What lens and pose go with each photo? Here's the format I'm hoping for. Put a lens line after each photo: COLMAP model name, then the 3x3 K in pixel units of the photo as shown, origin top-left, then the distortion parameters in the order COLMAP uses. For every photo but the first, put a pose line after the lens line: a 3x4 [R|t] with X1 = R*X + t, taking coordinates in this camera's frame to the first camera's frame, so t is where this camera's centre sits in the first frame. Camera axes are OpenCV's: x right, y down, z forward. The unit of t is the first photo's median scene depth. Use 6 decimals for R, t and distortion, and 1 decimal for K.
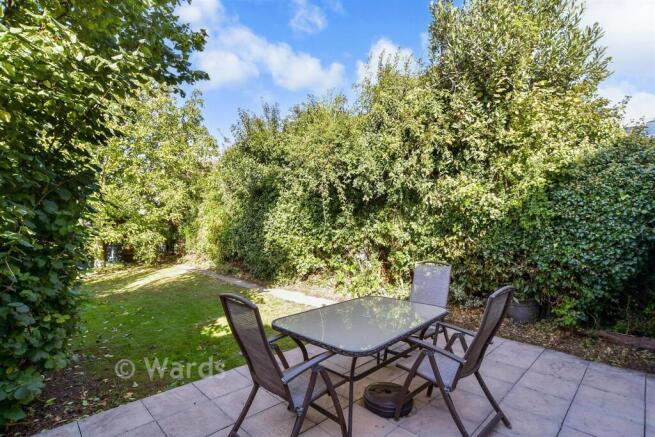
lens RADIAL K [[328.0, 0, 327.4], [0, 328.0, 219.4], [0, 0, 1]] dist [0.000636, 0.000181]
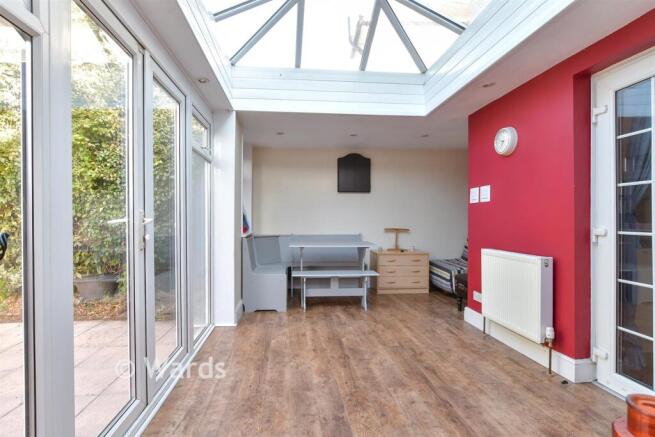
lens RADIAL K [[328.0, 0, 326.6], [0, 328.0, 218.7], [0, 0, 1]] dist [0.000636, 0.000181]
pose [[0.634850, -0.006540, 0.772608, 0.386650], [-0.011563, 0.999772, 0.017964, 0.083655], [-0.772549, -0.020338, 0.634630, -0.110399]]
